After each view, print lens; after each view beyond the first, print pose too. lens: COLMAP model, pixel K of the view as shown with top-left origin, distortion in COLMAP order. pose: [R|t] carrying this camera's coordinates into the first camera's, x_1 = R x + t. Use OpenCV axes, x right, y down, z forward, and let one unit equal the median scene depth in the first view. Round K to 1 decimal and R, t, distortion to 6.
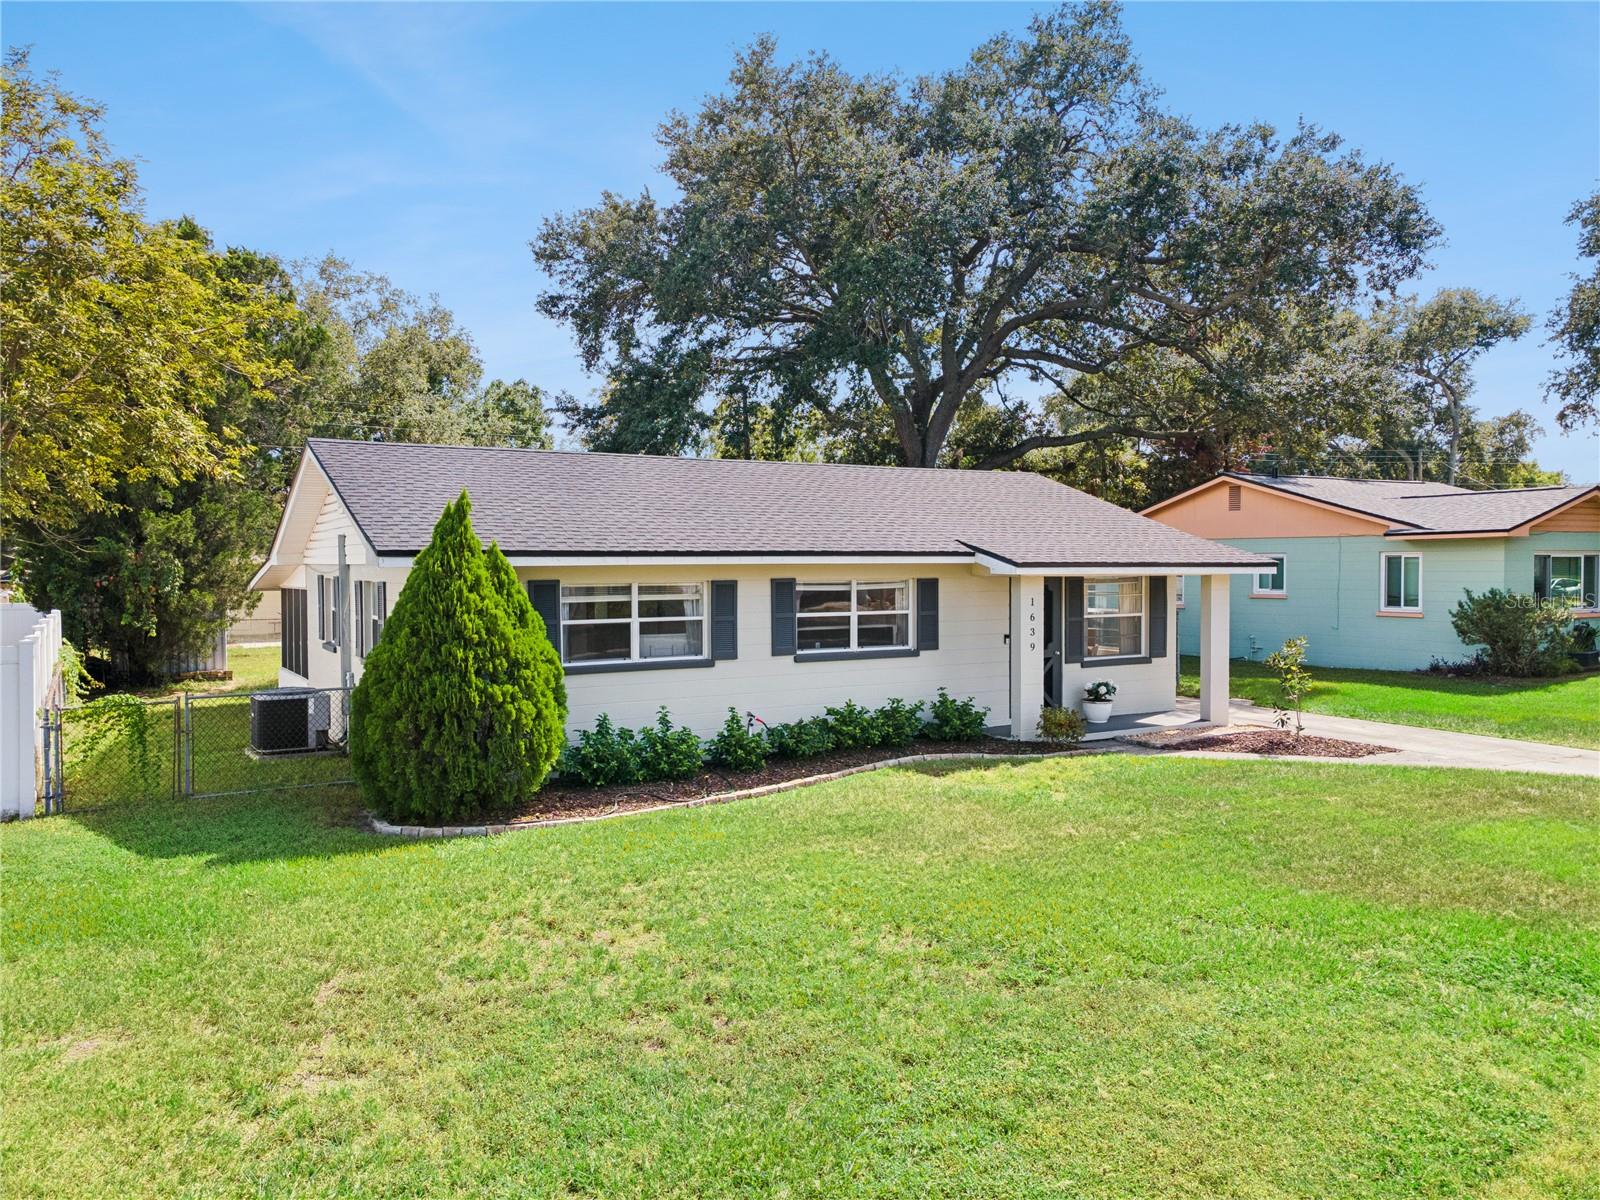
lens RADIAL K [[1196.2, 0, 800.0], [0, 1196.2, 600.0], [0, 0, 1]] dist [0.038275, 0.000834]
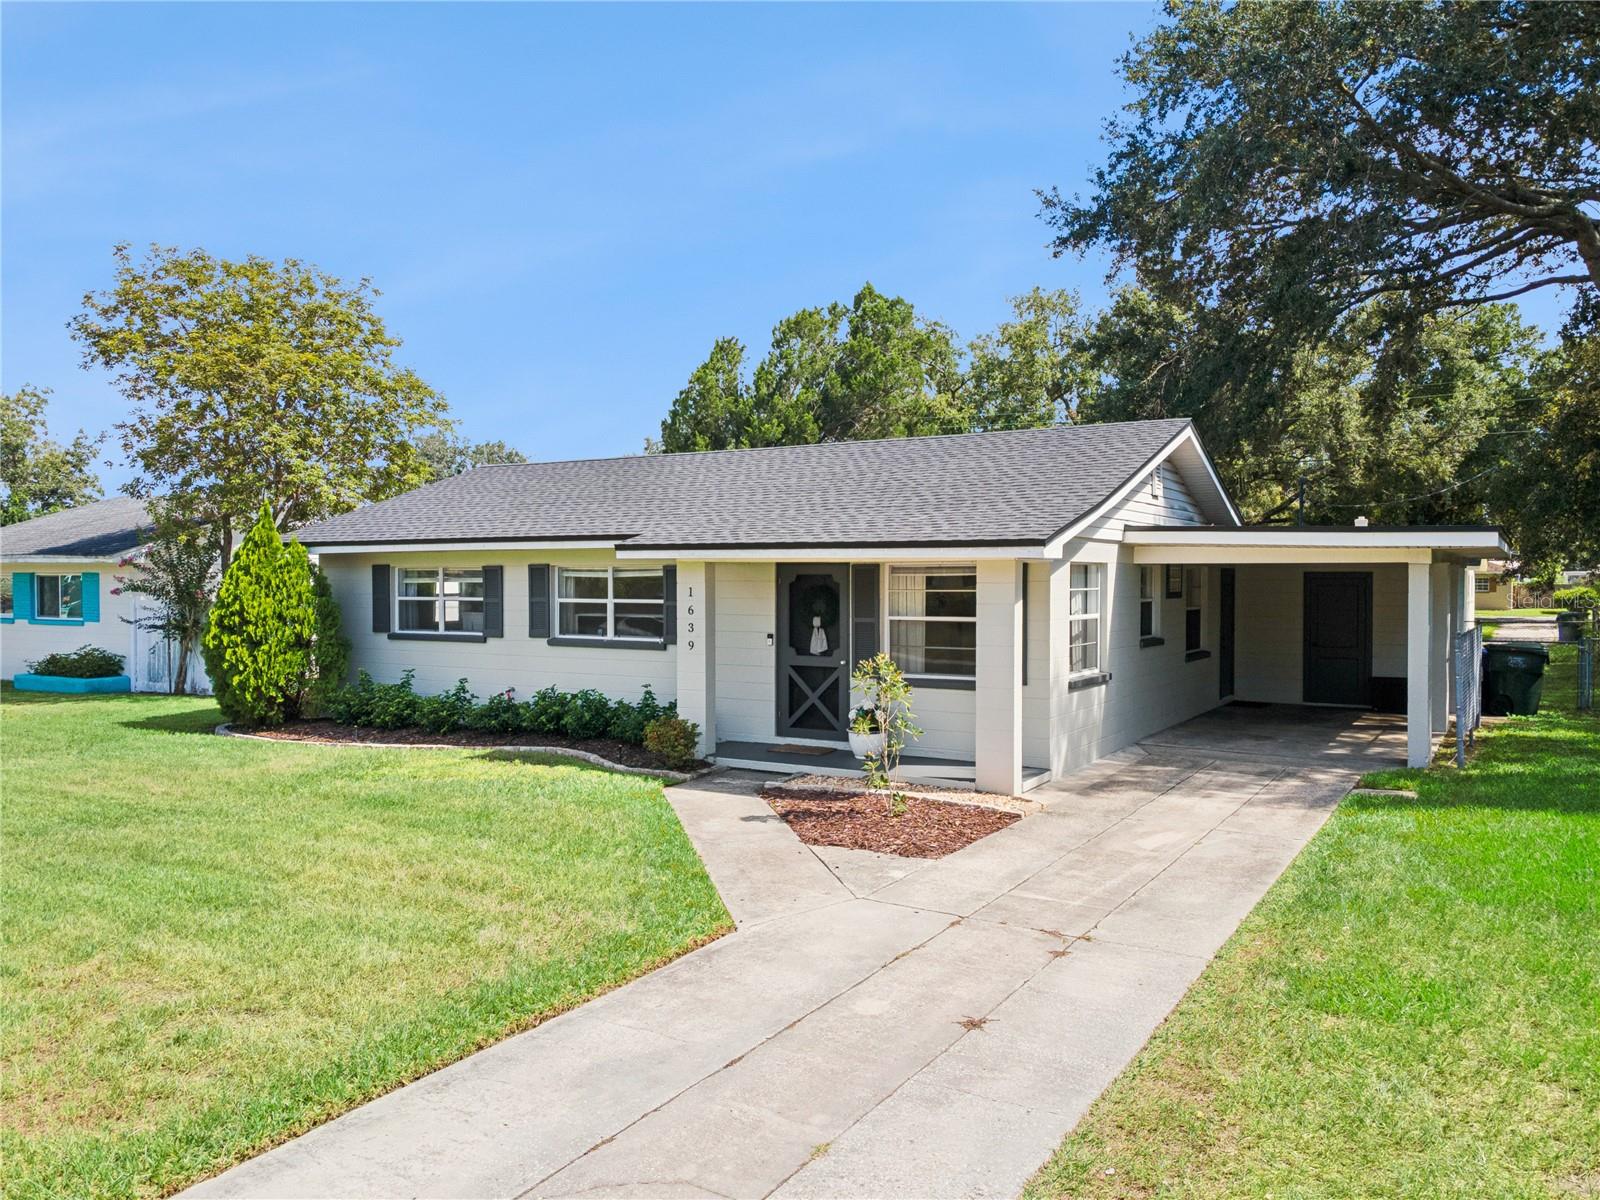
lens RADIAL K [[1196.2, 0, 800.0], [0, 1196.2, 600.0], [0, 0, 1]] dist [0.038275, 0.000834]
pose [[0.472595, 0.020499, -0.881041, 1.005952], [-0.030295, 0.999516, 0.007005, -0.001016], [0.880759, 0.023380, 0.472988, 0.690930]]
